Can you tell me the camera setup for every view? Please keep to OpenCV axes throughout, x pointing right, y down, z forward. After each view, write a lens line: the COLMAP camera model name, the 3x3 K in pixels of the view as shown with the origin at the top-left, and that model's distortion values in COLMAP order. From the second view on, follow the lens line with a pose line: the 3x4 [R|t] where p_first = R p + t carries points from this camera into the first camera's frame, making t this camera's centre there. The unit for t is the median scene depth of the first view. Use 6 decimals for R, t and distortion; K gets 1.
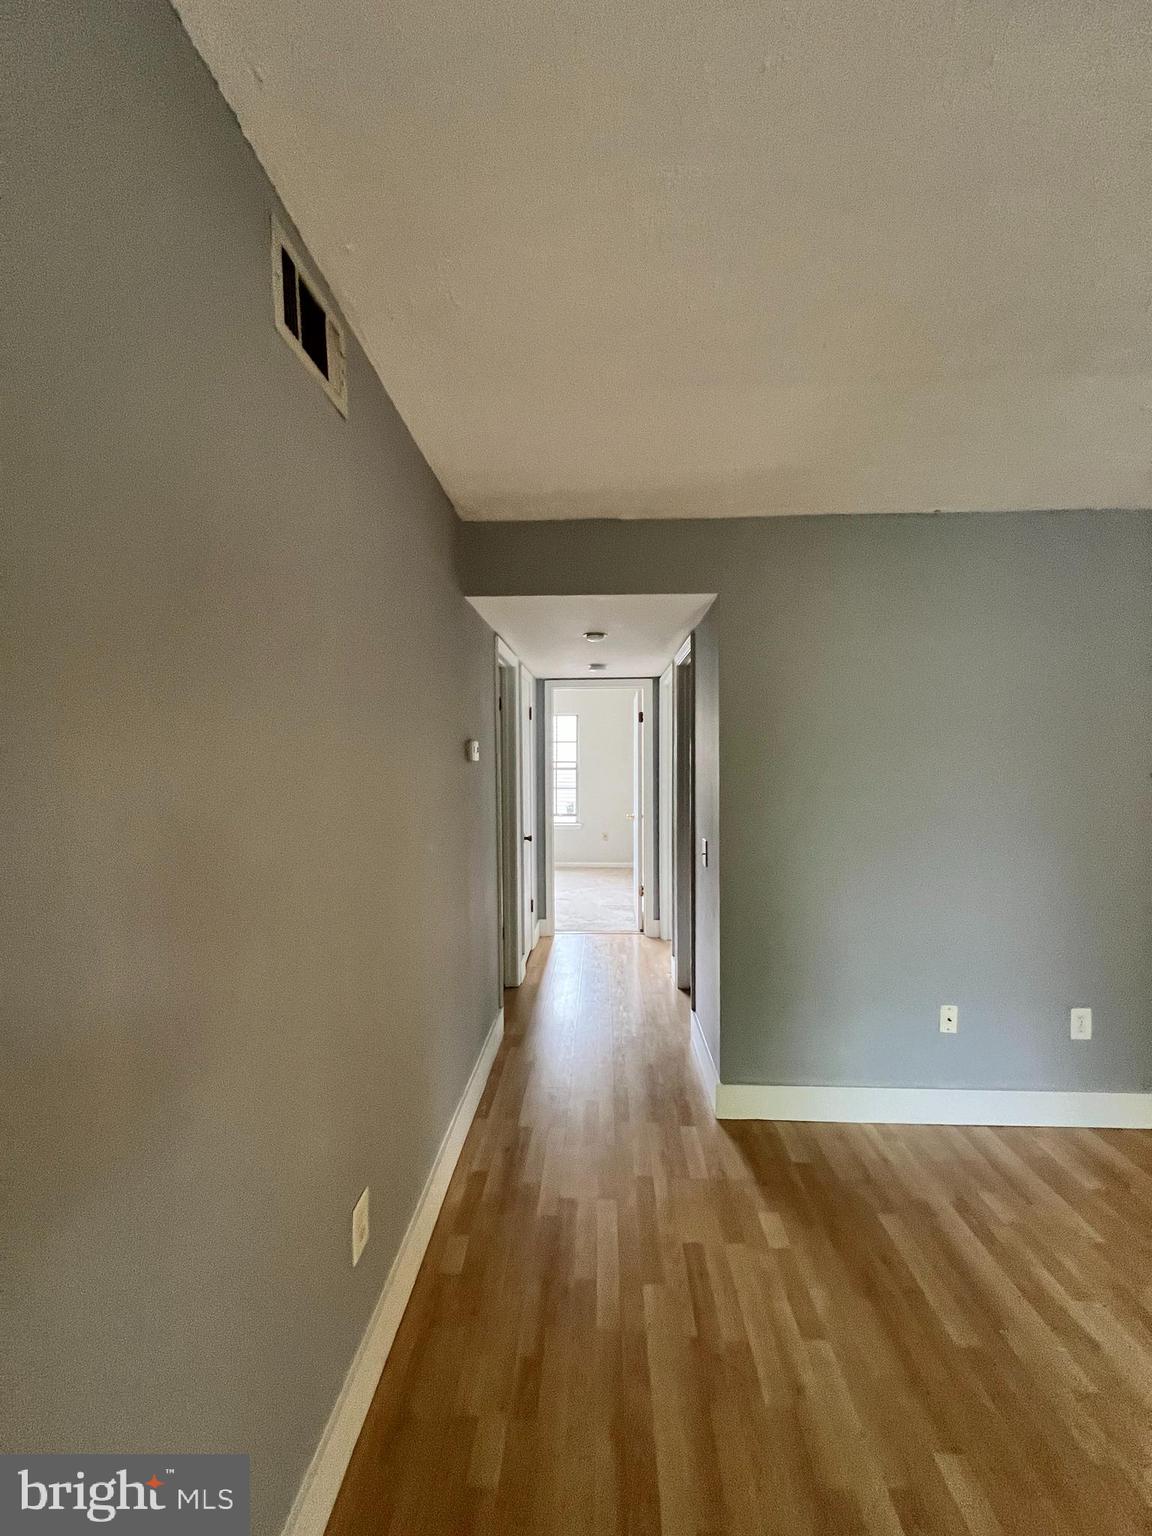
lens RADIAL K [[619.4, 0, 576.0], [0, 619.4, 768.0], [0, 0, 1]] dist [0.001779, 0.000472]
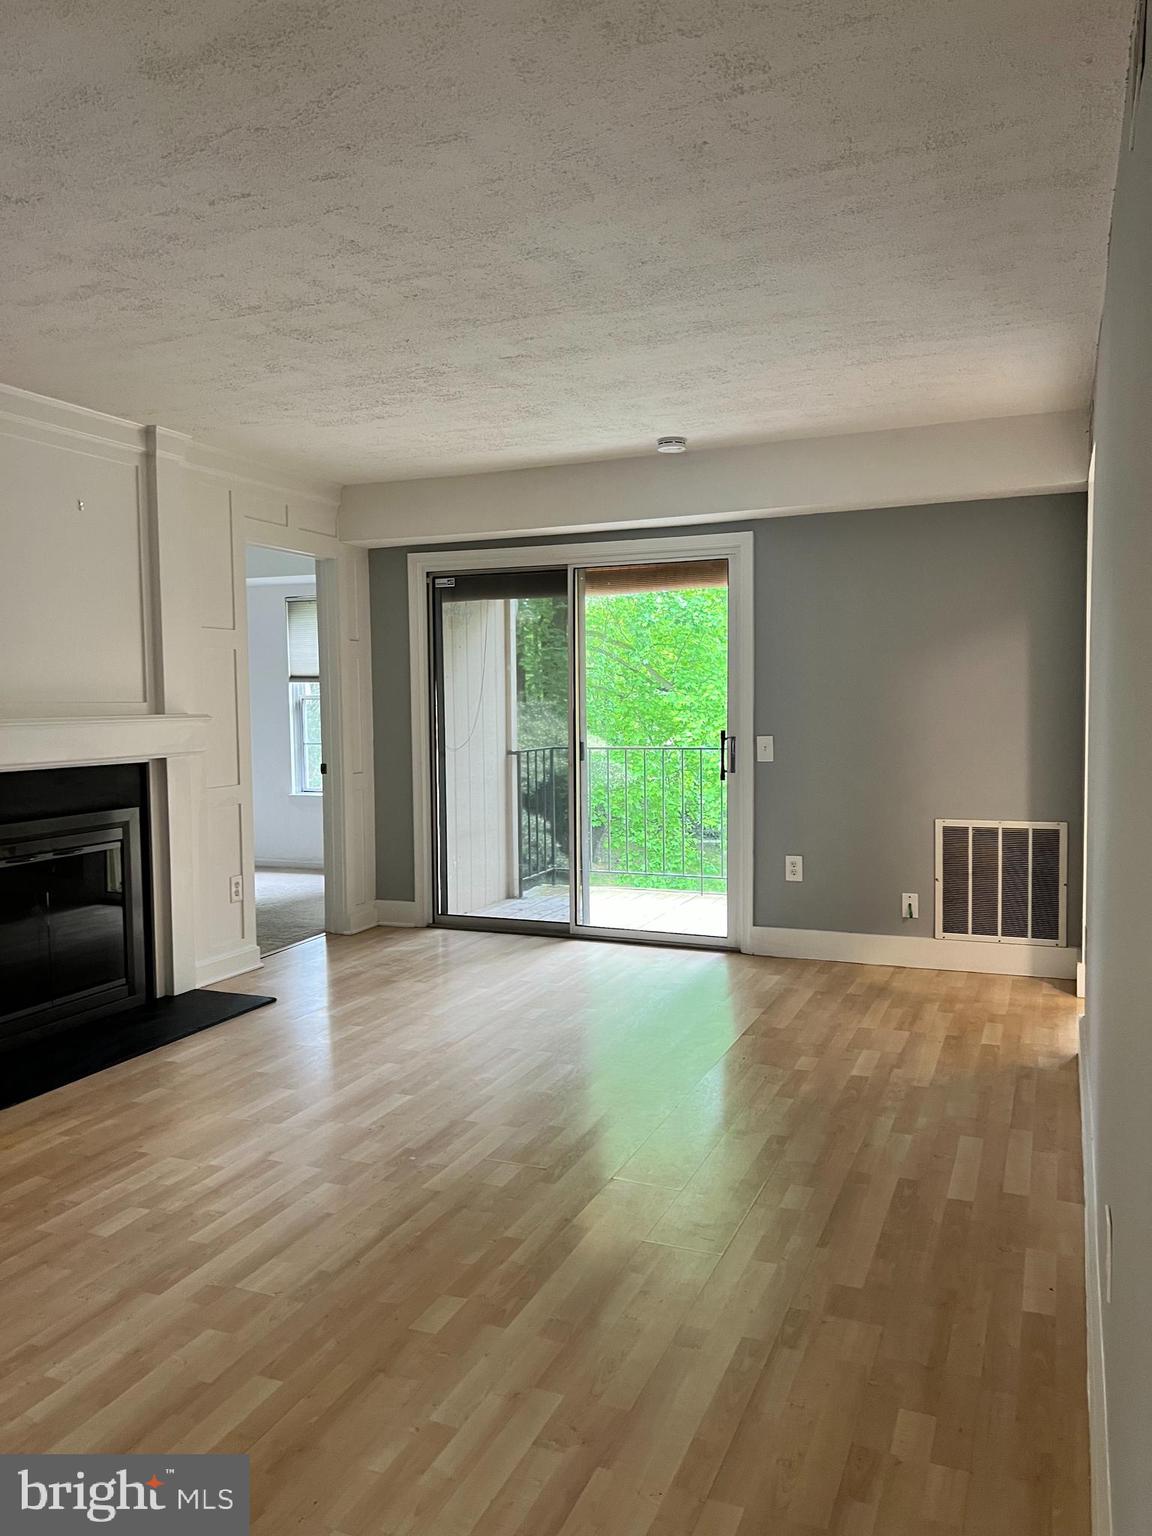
lens RADIAL K [[1149.8, 0, 570.3], [0, 1149.8, 764.3], [0, 0, 1]] dist [0.046248, -0.049470]
pose [[-0.937298, -0.004868, 0.348495, -0.203527], [0.017054, 0.998064, 0.059807, 0.090279], [-0.348111, 0.062000, -0.935401, 2.097148]]
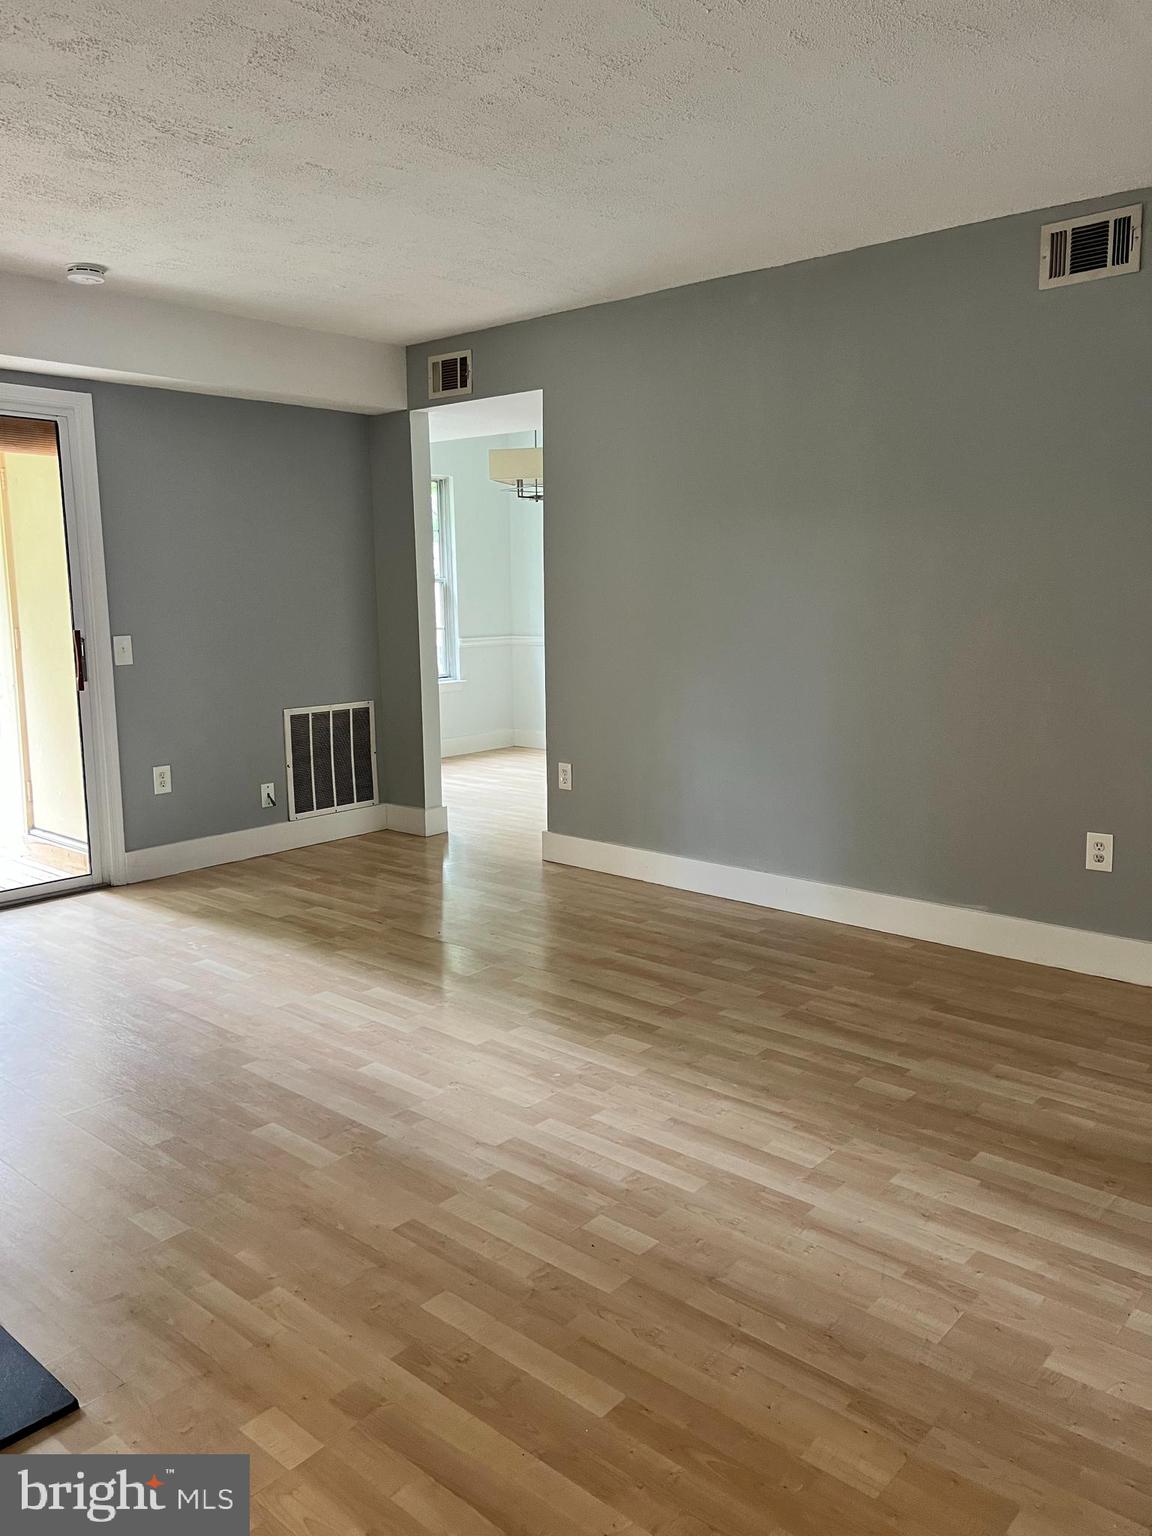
lens RADIAL K [[1149.8, 0, 570.3], [0, 1149.8, 764.3], [0, 0, 1]] dist [0.046248, -0.049470]
pose [[-0.626649, 0.127929, -0.768730, 2.171708], [0.009042, 0.987561, 0.156976, 0.087205], [0.779249, 0.091418, -0.620011, 1.488893]]
